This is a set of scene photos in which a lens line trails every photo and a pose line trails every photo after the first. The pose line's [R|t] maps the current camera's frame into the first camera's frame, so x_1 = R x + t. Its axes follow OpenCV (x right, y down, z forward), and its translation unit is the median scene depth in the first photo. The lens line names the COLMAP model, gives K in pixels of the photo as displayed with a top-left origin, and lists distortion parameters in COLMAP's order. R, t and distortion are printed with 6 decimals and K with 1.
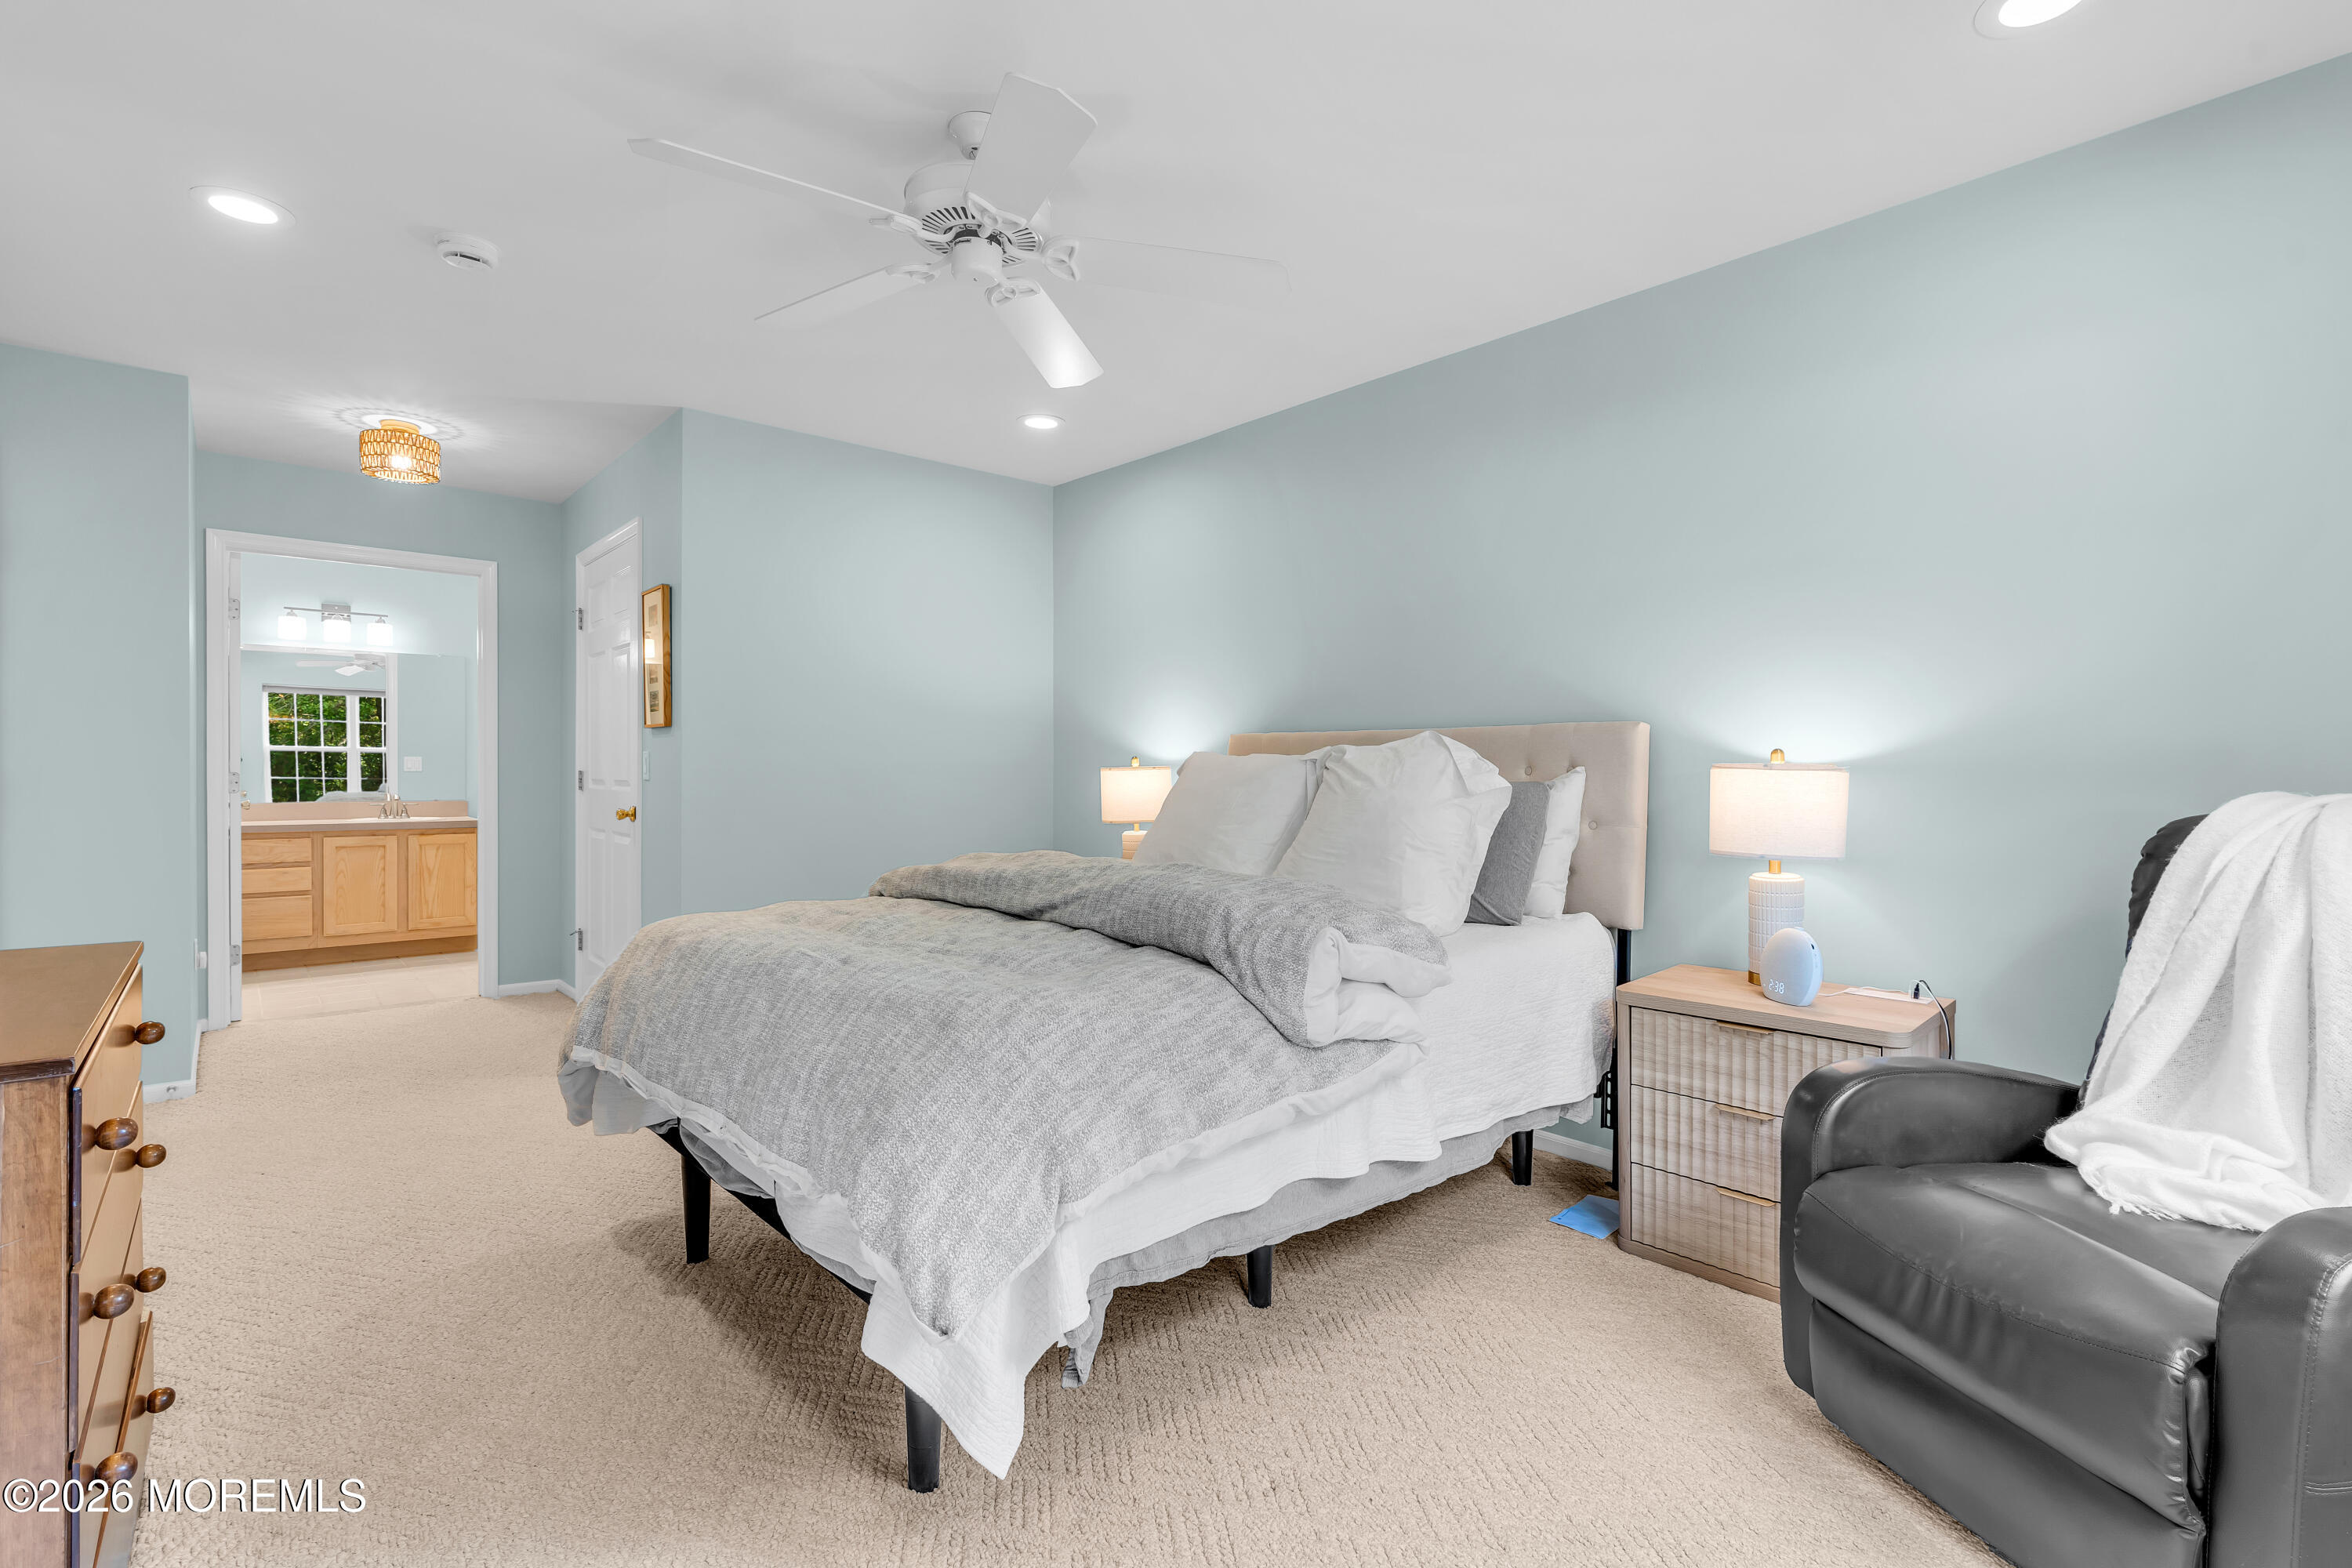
lens RADIAL K [[1051.2, 0, 1162.0], [0, 1051.2, 787.0], [0, 0, 1]] dist [0.002739, 0.001448]
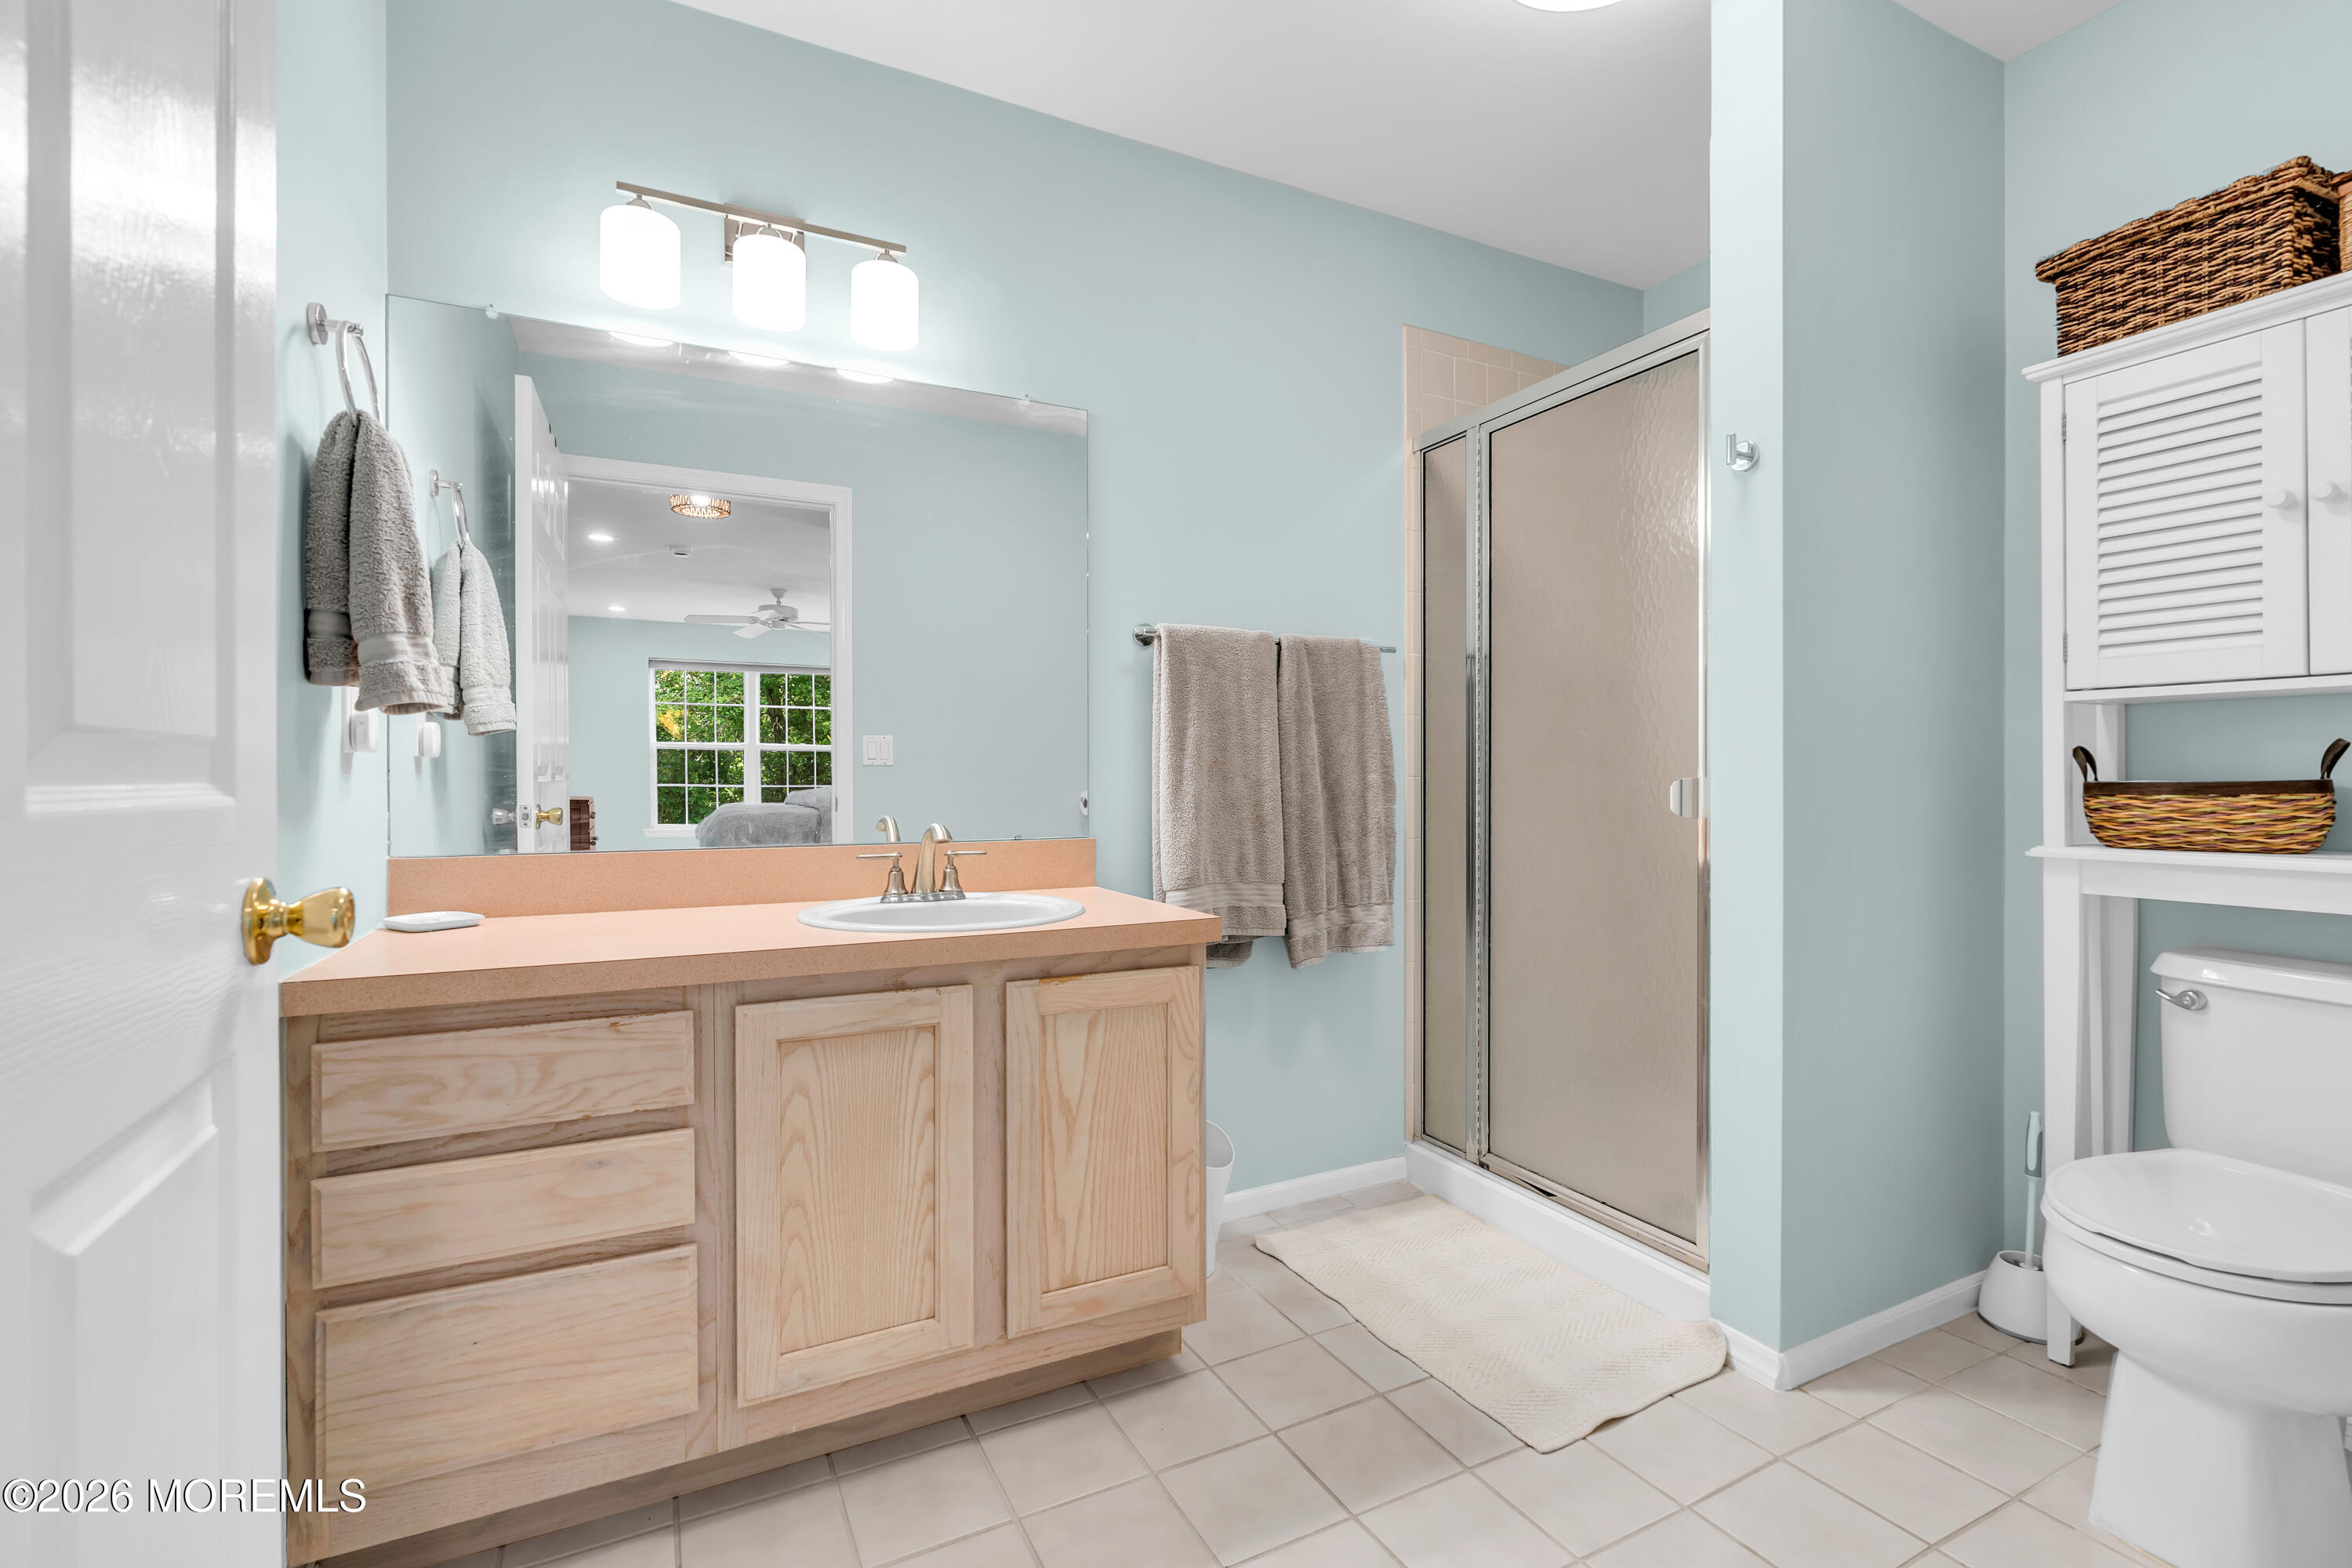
lens RADIAL K [[1051.2, 0, 1180.1], [0, 1051.2, 790.3], [0, 0, 1]] dist [0.002739, 0.001448]
pose [[0.967554, -0.005633, -0.252601, -0.599236], [0.004661, 0.999979, -0.004447, -0.000748], [0.252621, 0.003125, 0.967560, 0.746073]]
